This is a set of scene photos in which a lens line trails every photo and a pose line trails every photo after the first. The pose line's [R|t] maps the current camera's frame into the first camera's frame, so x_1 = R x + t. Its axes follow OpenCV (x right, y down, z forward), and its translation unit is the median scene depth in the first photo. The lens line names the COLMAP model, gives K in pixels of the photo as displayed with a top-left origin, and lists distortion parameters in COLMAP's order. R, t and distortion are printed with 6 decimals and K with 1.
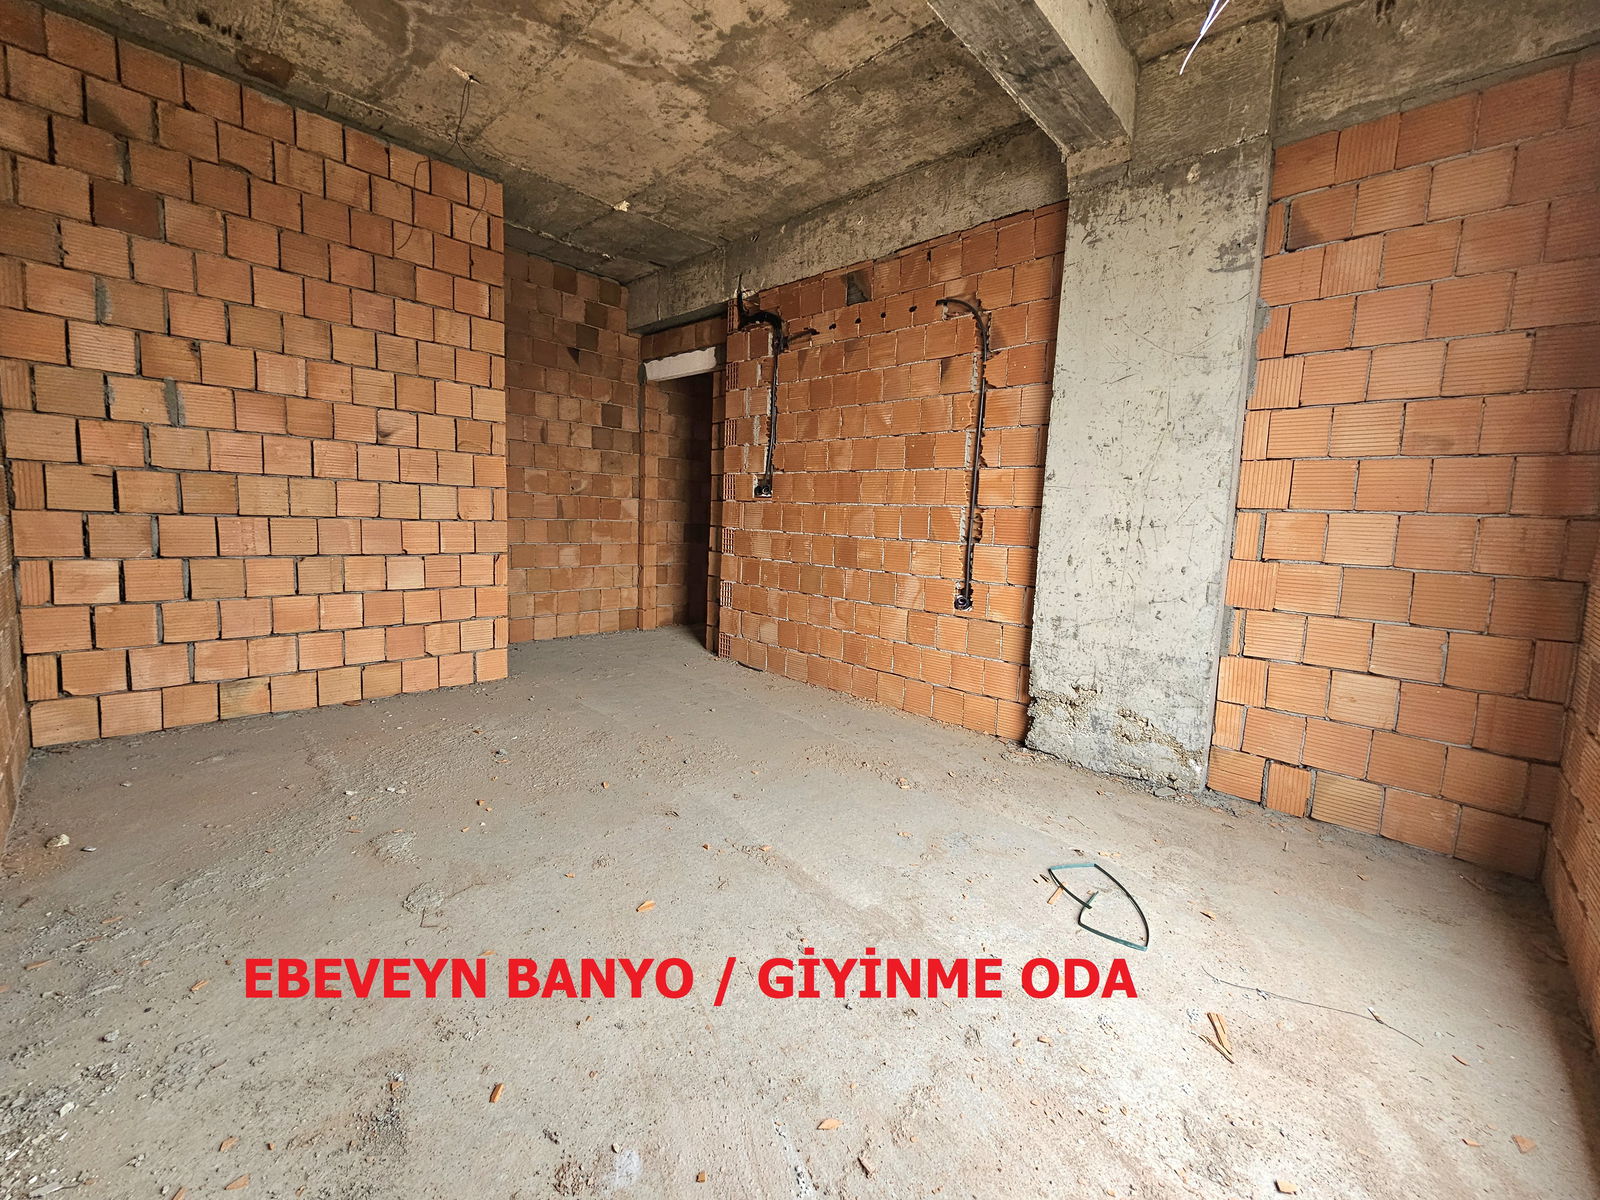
lens RADIAL K [[652.7, 0, 799.2], [0, 652.7, 591.3], [0, 0, 1]] dist [-0.002581, 0.000938]
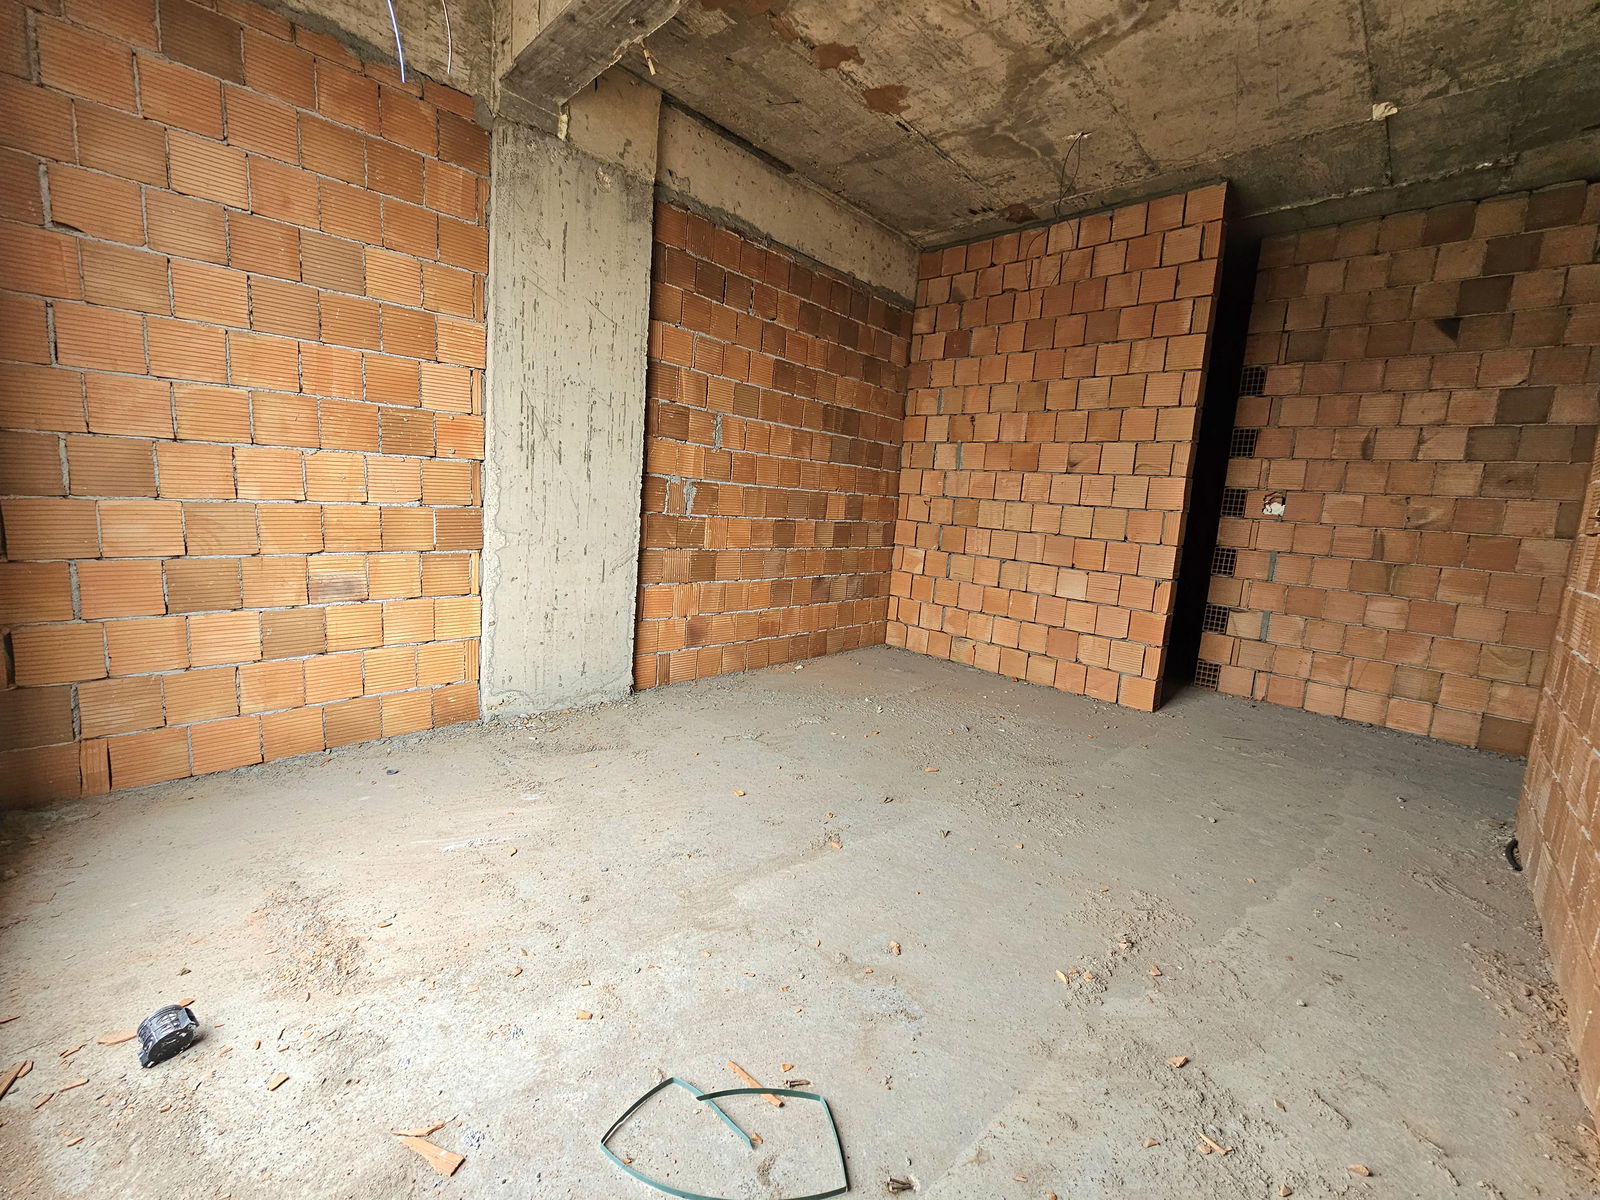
lens RADIAL K [[652.7, 0, 798.9], [0, 652.7, 592.3], [0, 0, 1]] dist [-0.002581, 0.000938]
pose [[-0.006680, 0.102433, -0.994718, 0.618124], [-0.189062, 0.976670, 0.101844, -0.046466], [0.981942, 0.188743, 0.012842, 0.601048]]
